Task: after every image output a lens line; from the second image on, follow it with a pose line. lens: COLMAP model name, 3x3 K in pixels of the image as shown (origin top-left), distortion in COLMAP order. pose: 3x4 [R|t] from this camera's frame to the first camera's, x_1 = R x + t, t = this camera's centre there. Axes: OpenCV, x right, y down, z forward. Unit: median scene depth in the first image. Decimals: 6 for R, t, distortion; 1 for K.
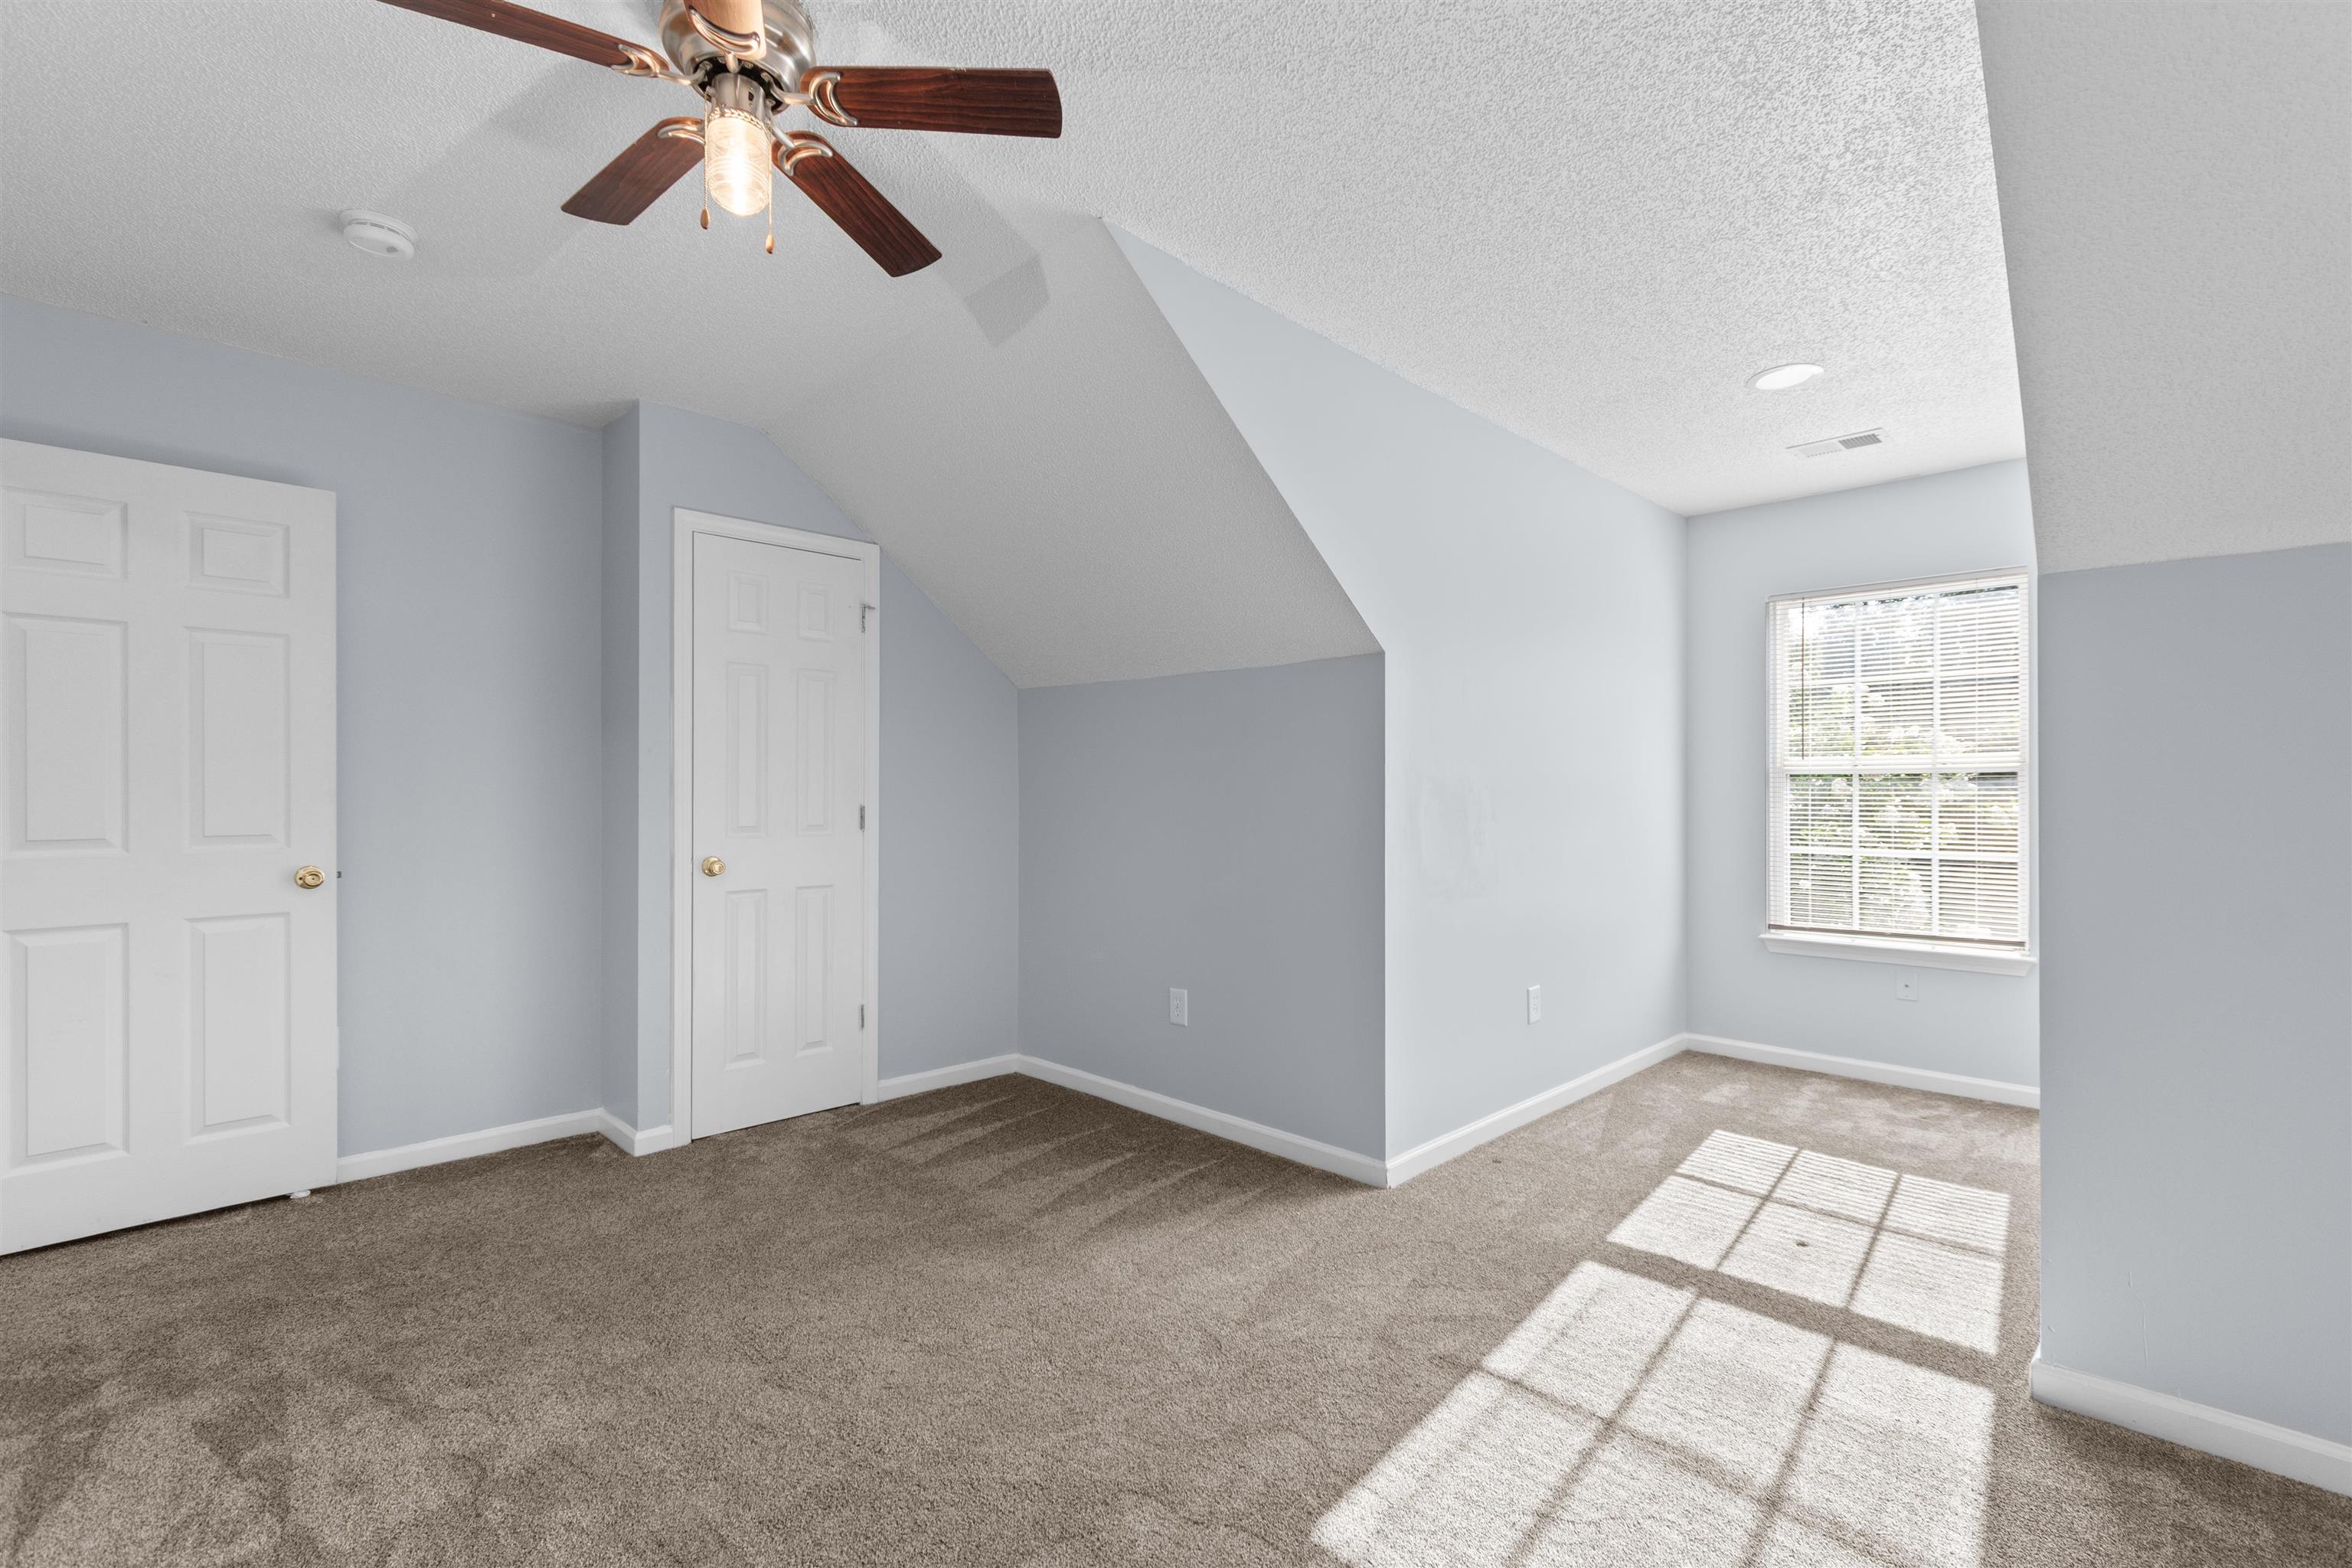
lens RADIAL K [[1037.6, 0, 1166.2], [0, 1037.6, 798.6], [0, 0, 1]] dist [0.006835, -0.003553]
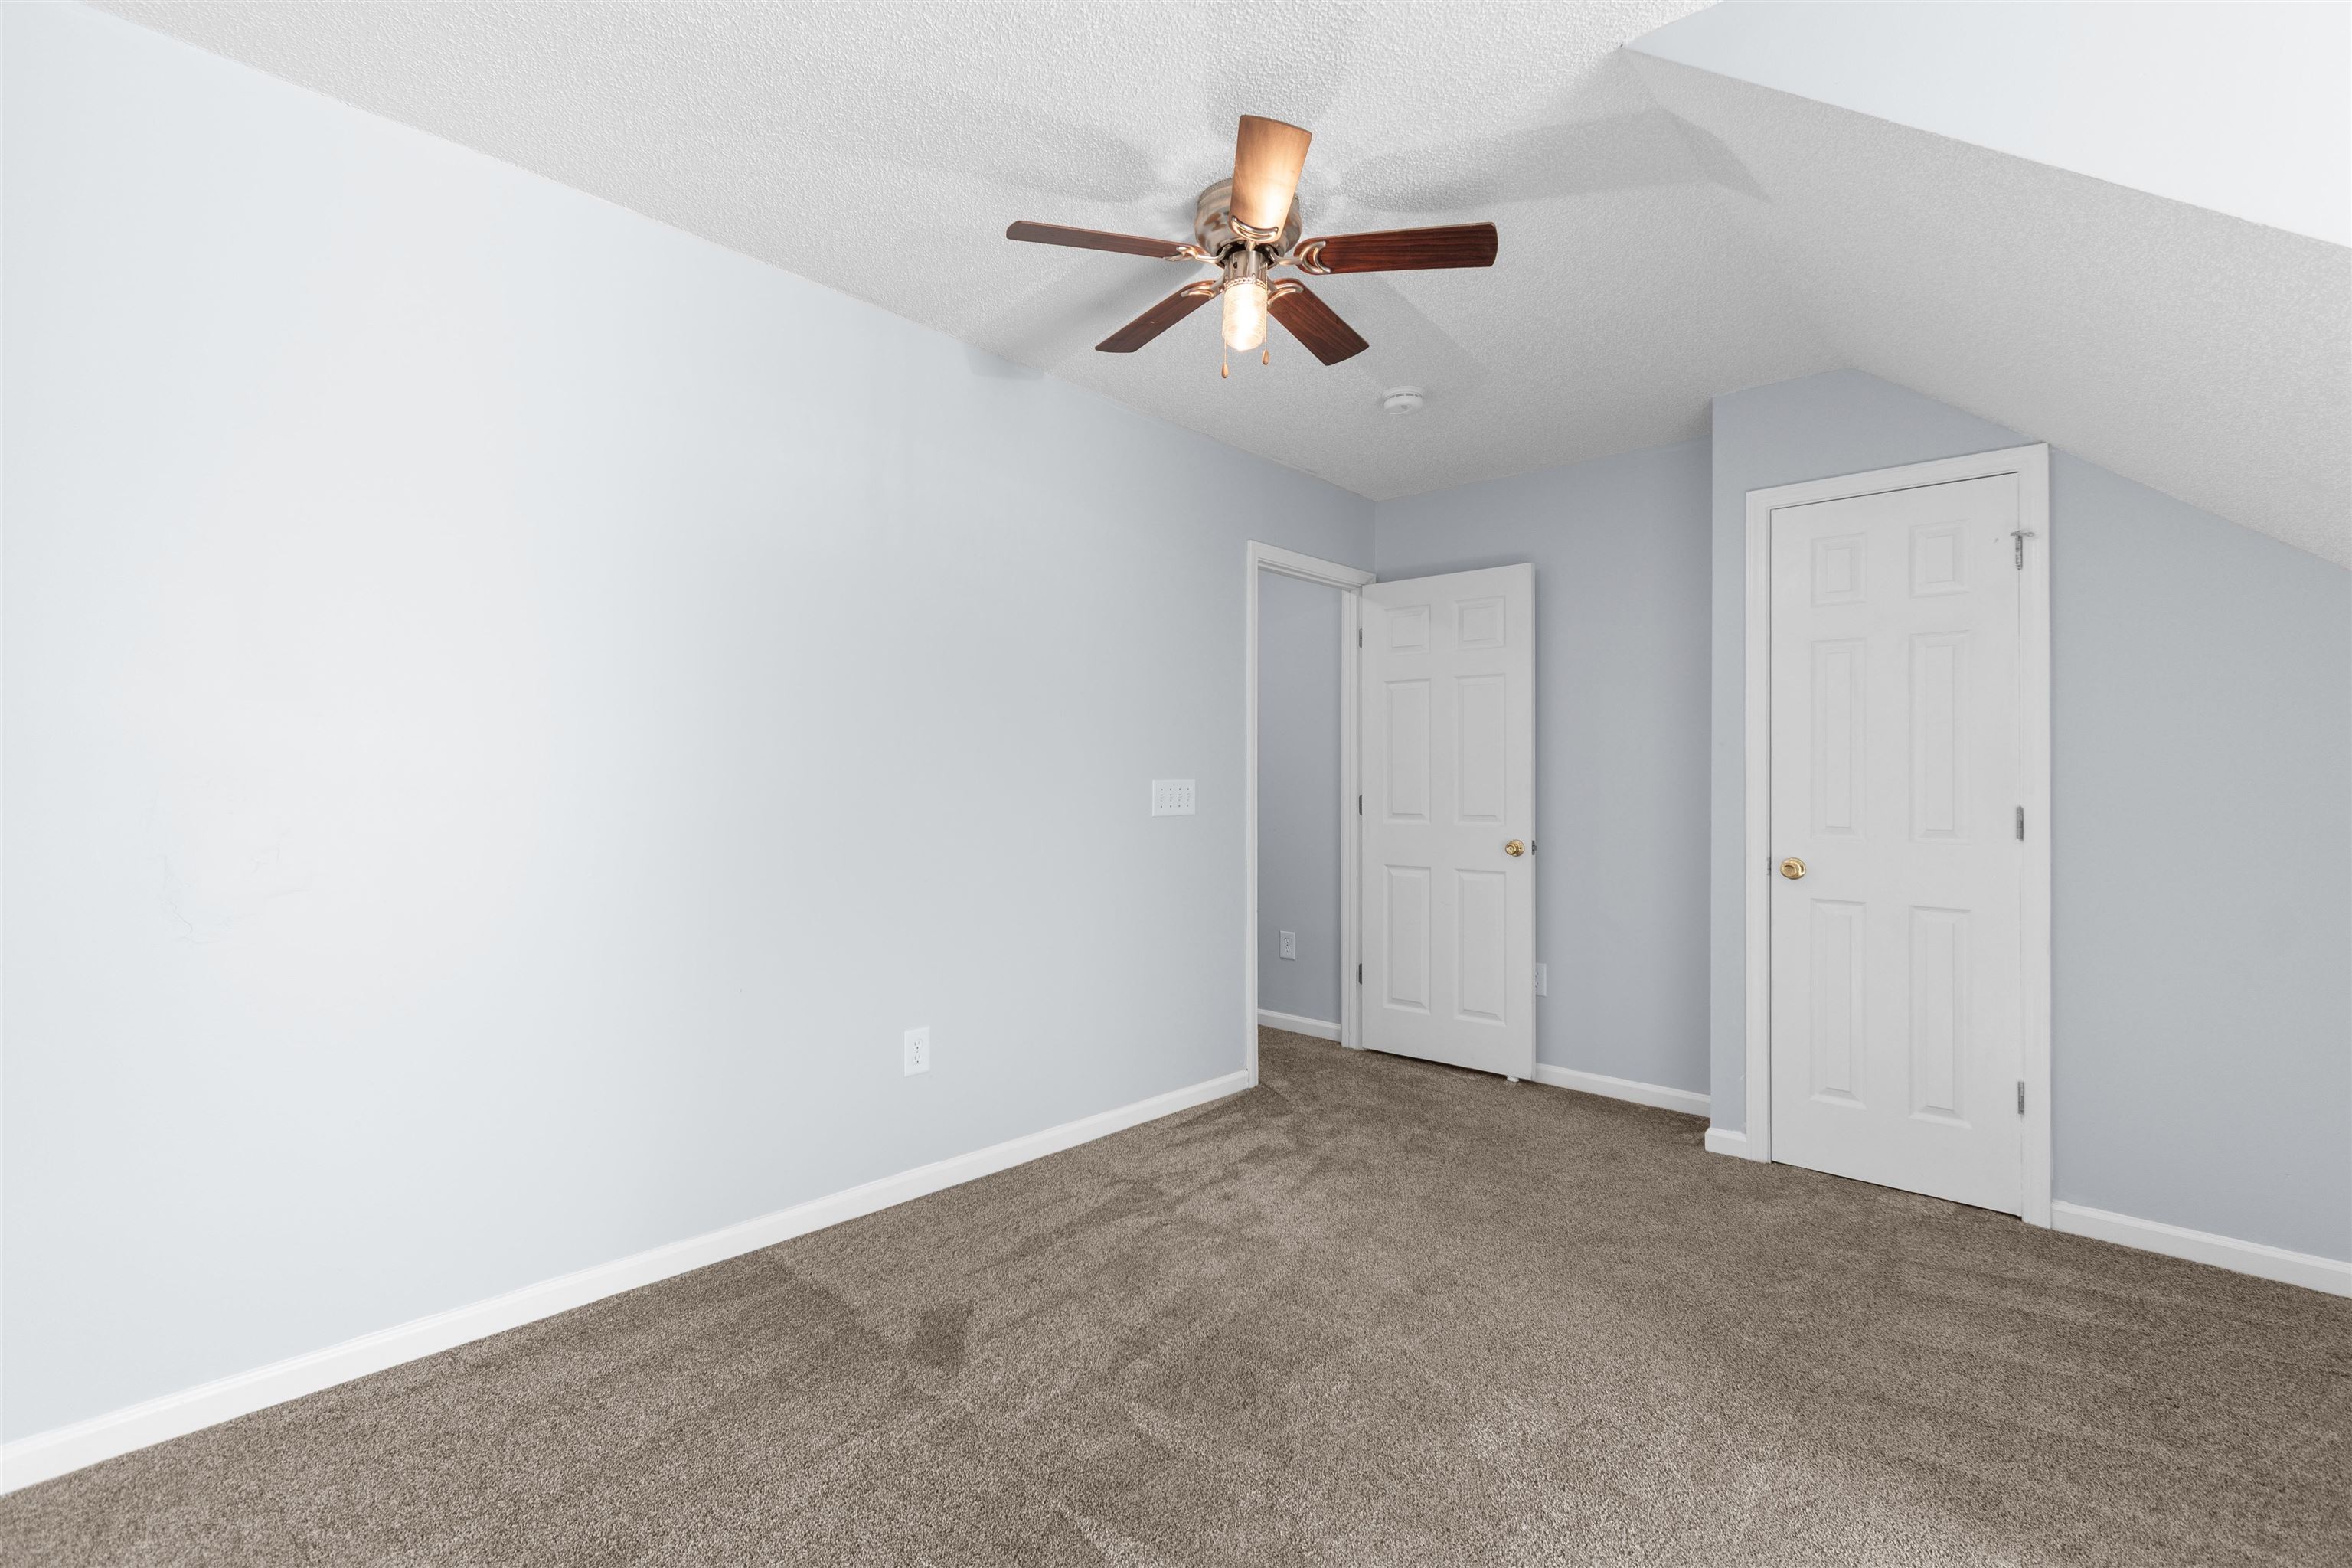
lens RADIAL K [[1037.6, 0, 1166.2], [0, 1037.6, 772.0], [0, 0, 1]] dist [0.006835, -0.003553]
pose [[0.059168, -0.011542, -0.998181, 0.460835], [-0.013907, 0.999827, -0.012386, -0.000905], [0.998151, 0.014615, 0.058997, 0.411968]]
